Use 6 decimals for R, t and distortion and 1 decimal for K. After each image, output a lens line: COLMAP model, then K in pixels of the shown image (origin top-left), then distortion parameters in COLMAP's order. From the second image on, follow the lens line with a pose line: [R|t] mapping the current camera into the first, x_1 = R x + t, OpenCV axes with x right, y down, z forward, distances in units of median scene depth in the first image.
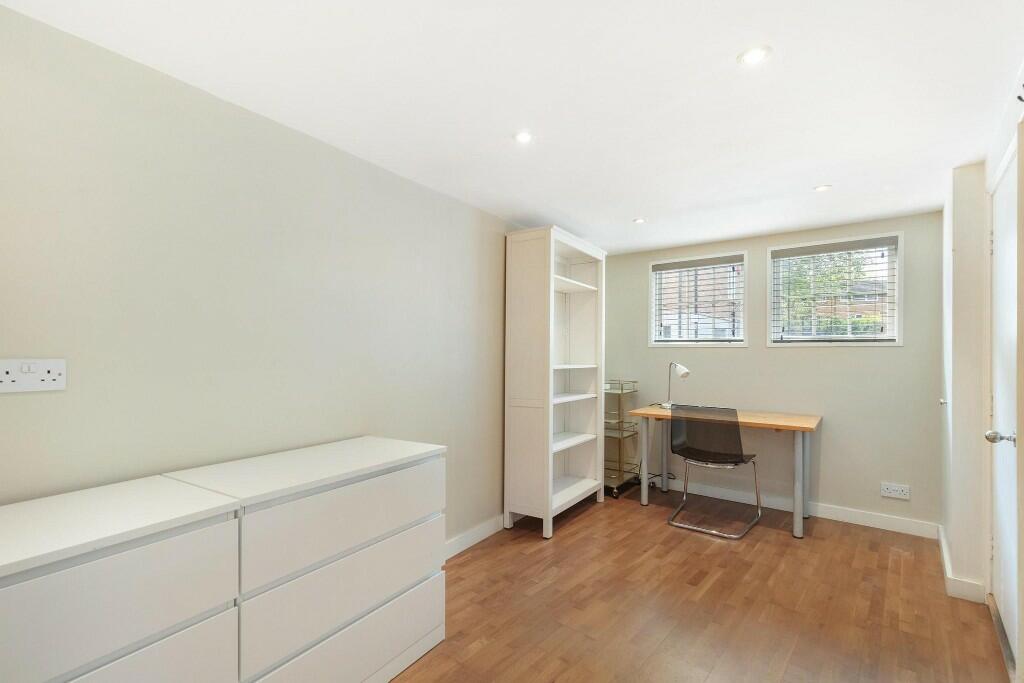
lens RADIAL K [[474.8, 0, 515.5], [0, 474.8, 346.8], [0, 0, 1]] dist [0.006068, -0.000612]
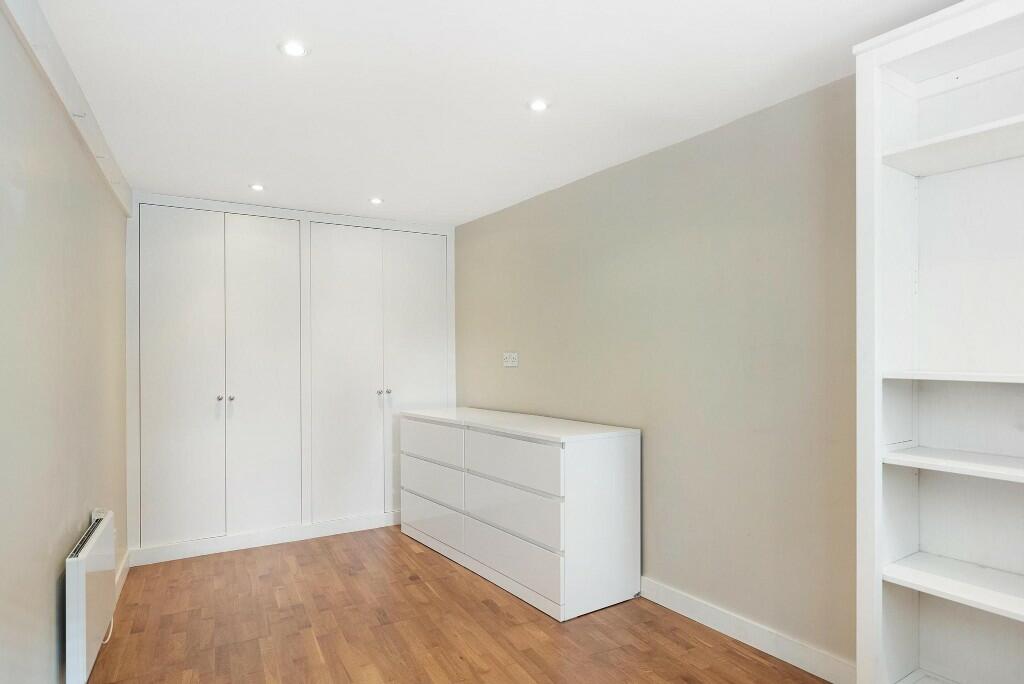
lens RADIAL K [[605.7, 0, 514.6], [0, 605.7, 347.2], [0, 0, 1]] dist [0.001489, 0.000170]
pose [[-0.387273, -0.008795, -0.921923, 1.191980], [0.012713, 0.999808, -0.014878, 0.031866], [0.921877, -0.017482, -0.387087, 1.527820]]
